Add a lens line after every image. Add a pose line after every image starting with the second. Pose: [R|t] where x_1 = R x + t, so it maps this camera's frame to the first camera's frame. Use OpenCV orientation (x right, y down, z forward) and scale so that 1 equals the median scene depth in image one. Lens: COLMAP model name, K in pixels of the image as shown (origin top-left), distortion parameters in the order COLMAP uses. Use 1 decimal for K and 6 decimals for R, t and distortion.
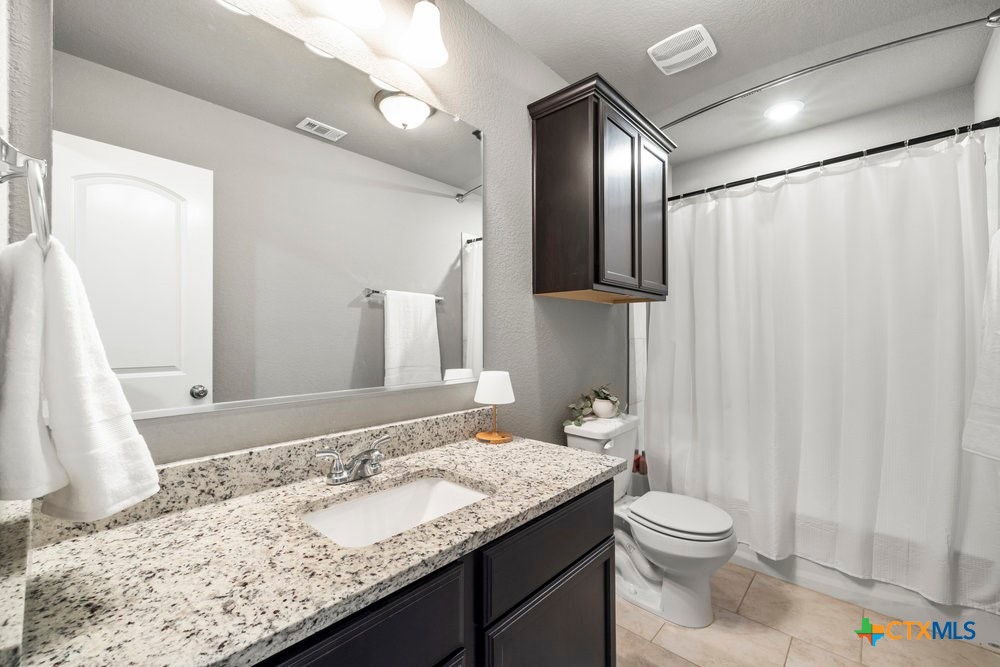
lens RADIAL K [[423.8, 0, 503.7], [0, 423.8, 333.8], [0, 0, 1]] dist [-0.005756, -0.000281]
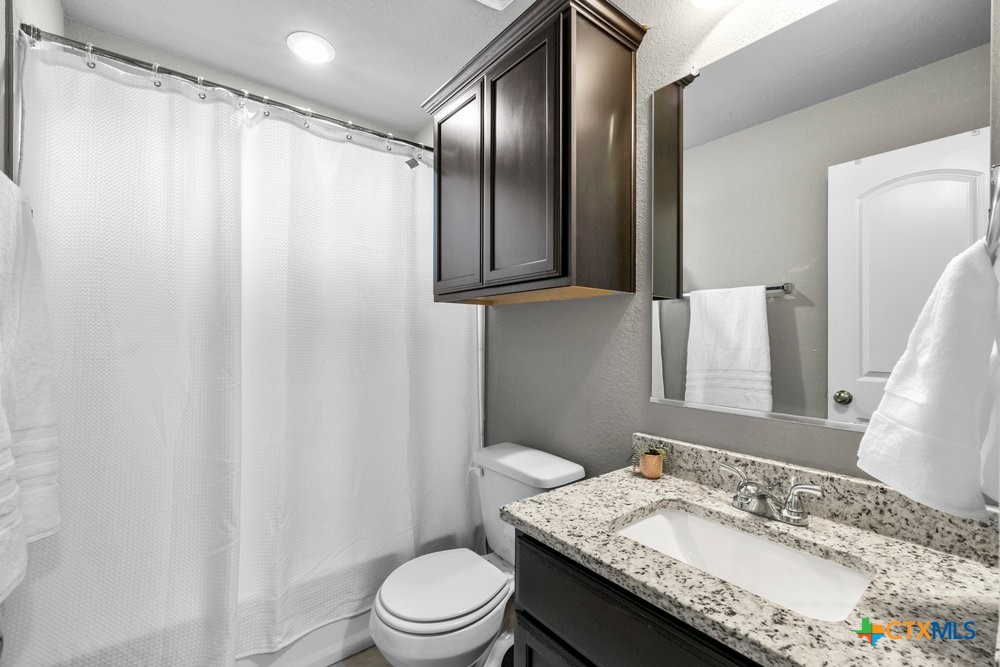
lens RADIAL K [[423.8, 0, 497.1], [0, 423.8, 336.2], [0, 0, 1]] dist [-0.005756, -0.000281]
pose [[-0.180916, -0.002701, -0.983495, 1.487555], [0.002341, 0.999992, -0.003177, -0.034088], [0.983496, -0.002877, -0.180908, 1.628590]]
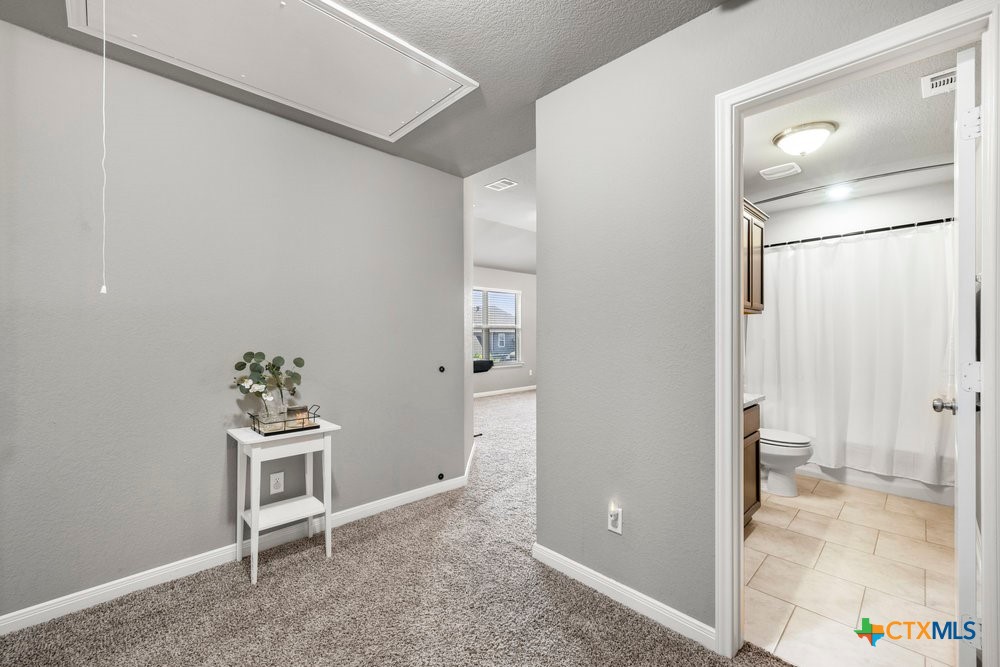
lens RADIAL K [[423.8, 0, 502.6], [0, 423.8, 336.4], [0, 0, 1]] dist [-0.005756, -0.000281]
pose [[0.997899, 0.002172, -0.064747, -0.566875], [-0.001657, 0.999967, 0.007999, -0.004221], [0.064762, -0.007875, 0.997870, -0.762988]]
